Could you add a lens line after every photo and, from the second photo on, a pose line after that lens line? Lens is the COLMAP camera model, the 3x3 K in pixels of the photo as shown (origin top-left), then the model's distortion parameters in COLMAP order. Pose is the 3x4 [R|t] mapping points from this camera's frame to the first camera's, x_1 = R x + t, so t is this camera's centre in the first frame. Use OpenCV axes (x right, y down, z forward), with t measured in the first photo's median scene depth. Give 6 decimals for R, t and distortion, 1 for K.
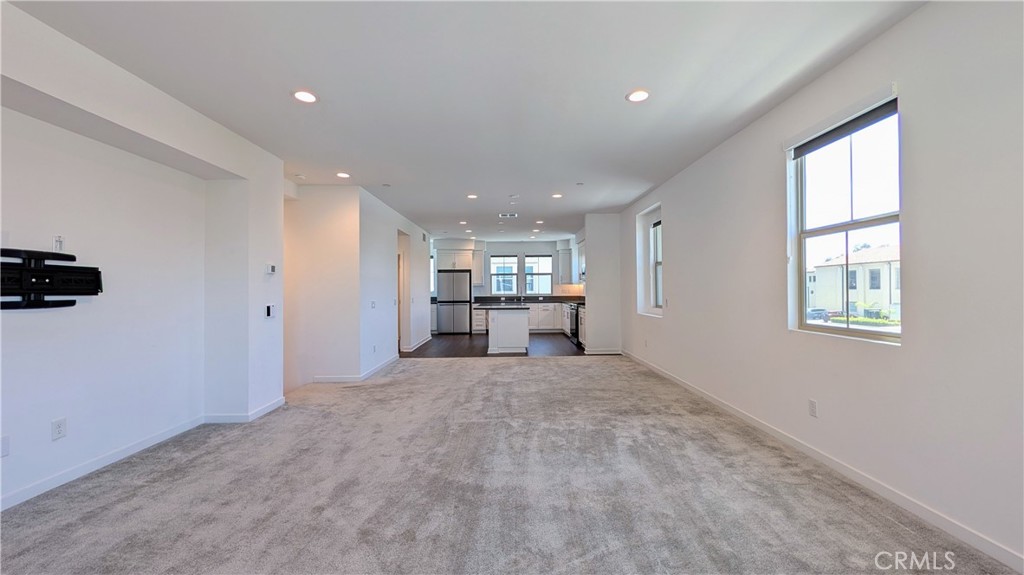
lens RADIAL K [[391.6, 0, 514.3], [0, 391.6, 284.3], [0, 0, 1]] dist [0.001836, -0.000279]
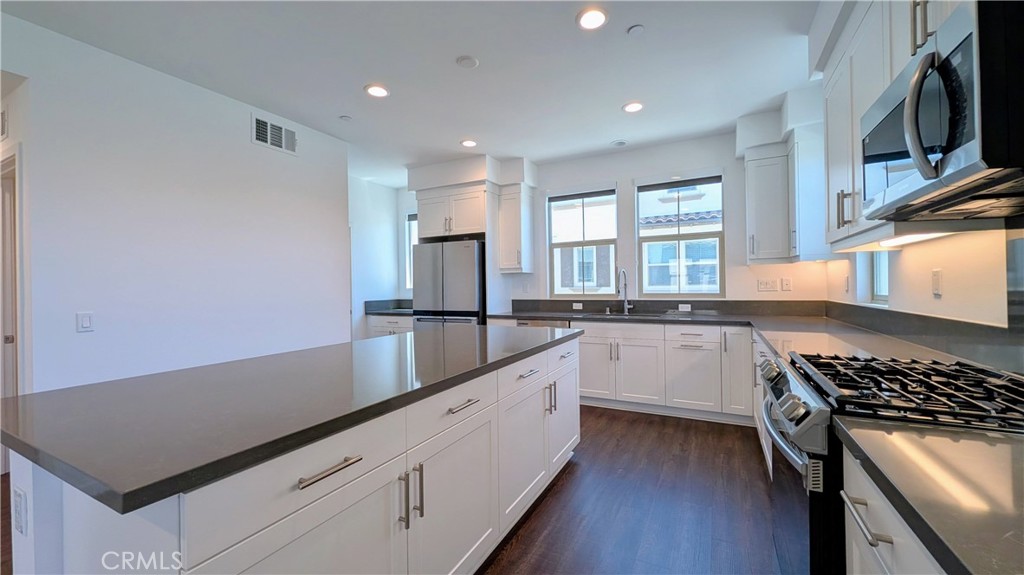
lens RADIAL K [[391.6, 0, 518.7], [0, 391.6, 285.3], [0, 0, 1]] dist [0.001836, -0.000279]
pose [[0.882397, -0.006341, -0.470463, 0.296096], [0.017290, 0.999671, 0.018956, 0.024213], [0.470188, -0.024861, 0.882216, 1.866216]]
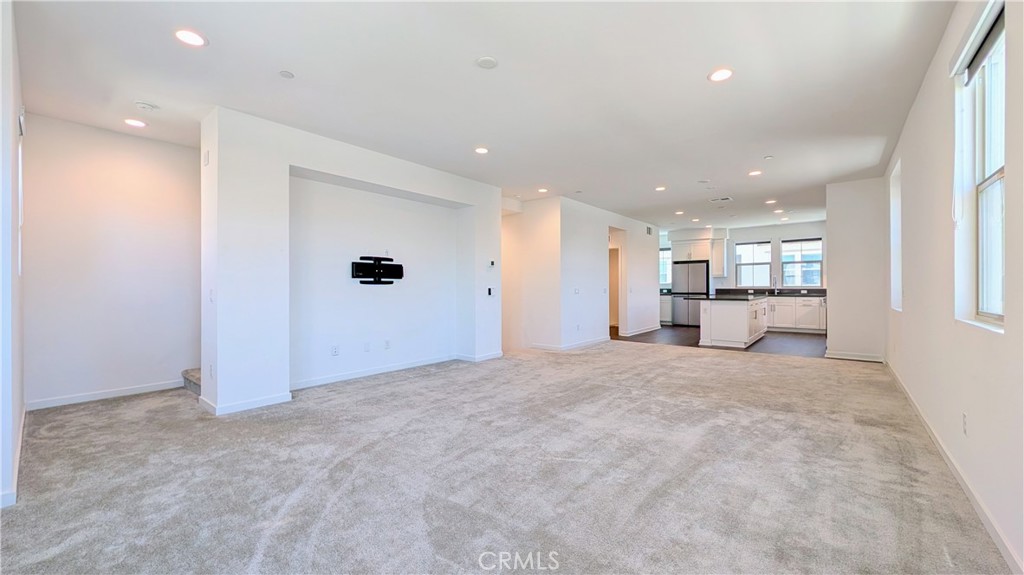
lens RADIAL K [[391.6, 0, 514.1], [0, 391.6, 286.2], [0, 0, 1]] dist [0.001836, -0.000279]
pose [[0.759361, 0.002454, -0.650665, 0.415925], [0.007367, 0.999896, 0.012368, 0.030131], [0.650628, -0.014185, 0.759264, -0.071748]]
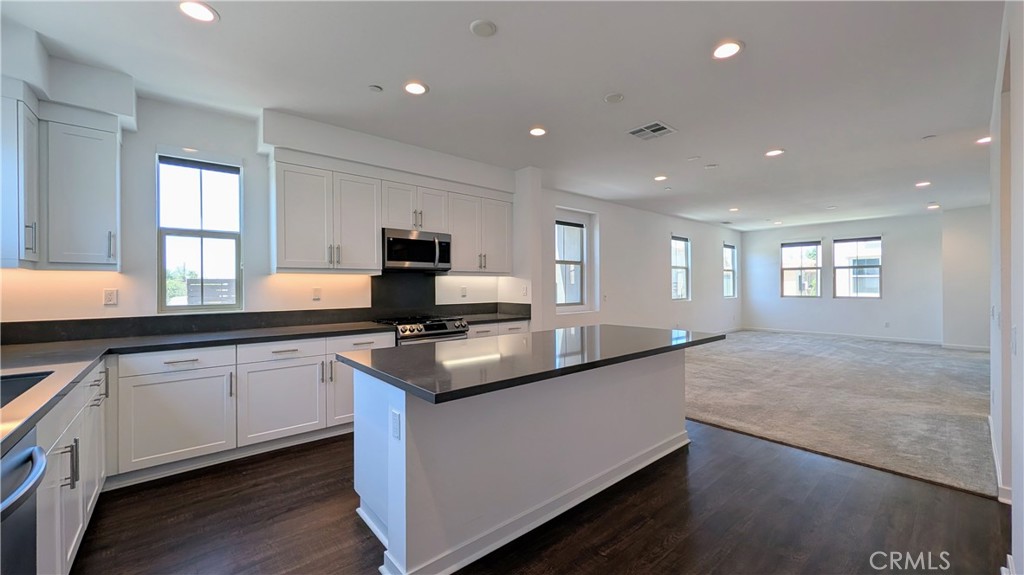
lens RADIAL K [[391.6, 0, 513.8], [0, 391.6, 285.1], [0, 0, 1]] dist [0.001836, -0.000279]
pose [[-0.640431, 0.007749, 0.767977, -0.523308], [-0.002136, 0.999927, -0.011871, 0.032194], [-0.768013, -0.009243, -0.640367, 2.719231]]
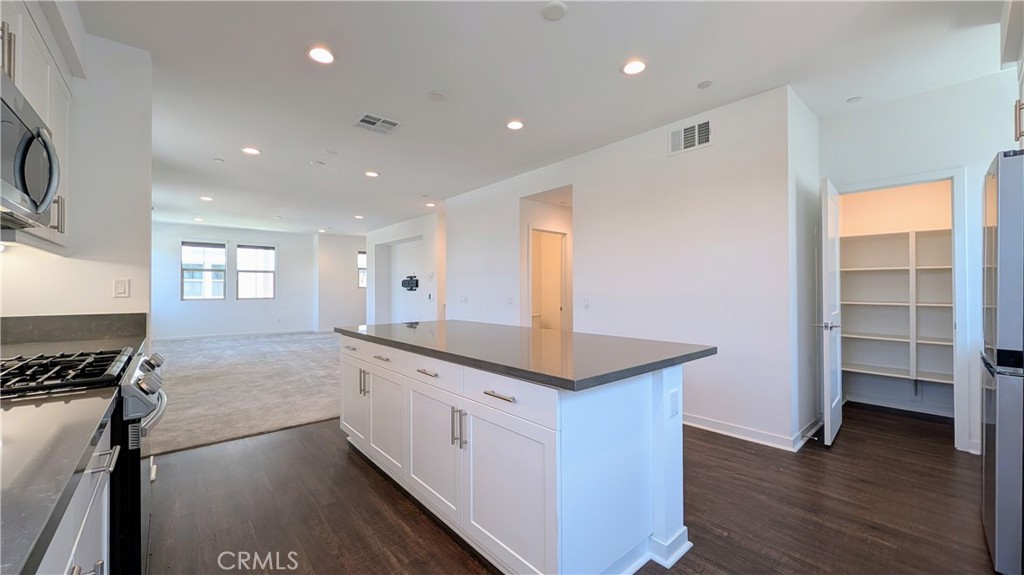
lens RADIAL K [[391.6, 0, 519.7], [0, 391.6, 287.0], [0, 0, 1]] dist [0.001836, -0.000279]
pose [[-0.760027, 0.003553, -0.649882, 0.302098], [0.014637, 0.999825, -0.011651, 0.050983], [0.649727, -0.018367, -0.759946, 2.786637]]
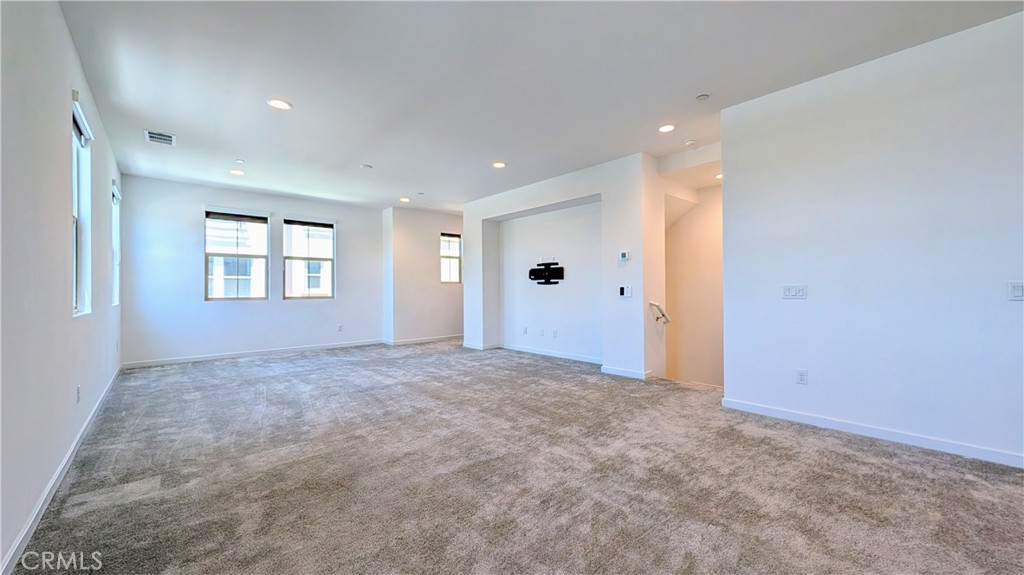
lens RADIAL K [[391.6, 0, 520.6], [0, 391.6, 287.5], [0, 0, 1]] dist [0.001836, -0.000279]
pose [[-0.750227, 0.006786, -0.661145, 0.403767], [0.019665, 0.999734, -0.012053, 0.065603], [0.660888, -0.022044, -0.750161, 1.705223]]
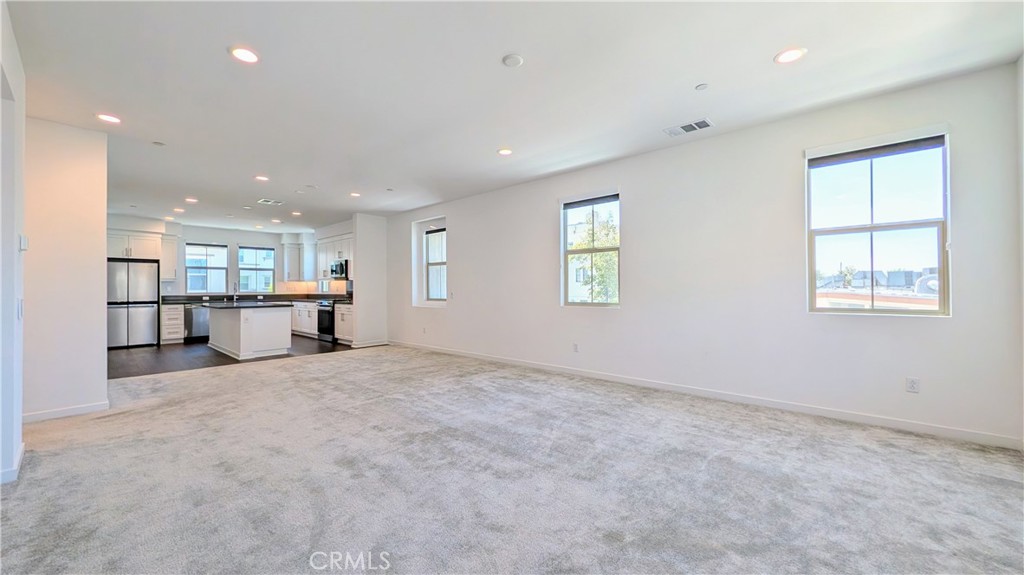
lens RADIAL K [[391.6, 0, 512.3], [0, 391.6, 285.2], [0, 0, 1]] dist [0.001836, -0.000279]
pose [[0.683016, 0.011810, 0.730308, -0.551822], [-0.010548, 0.999924, -0.006305, 0.026205], [-0.730327, -0.003397, 0.683089, -0.028285]]
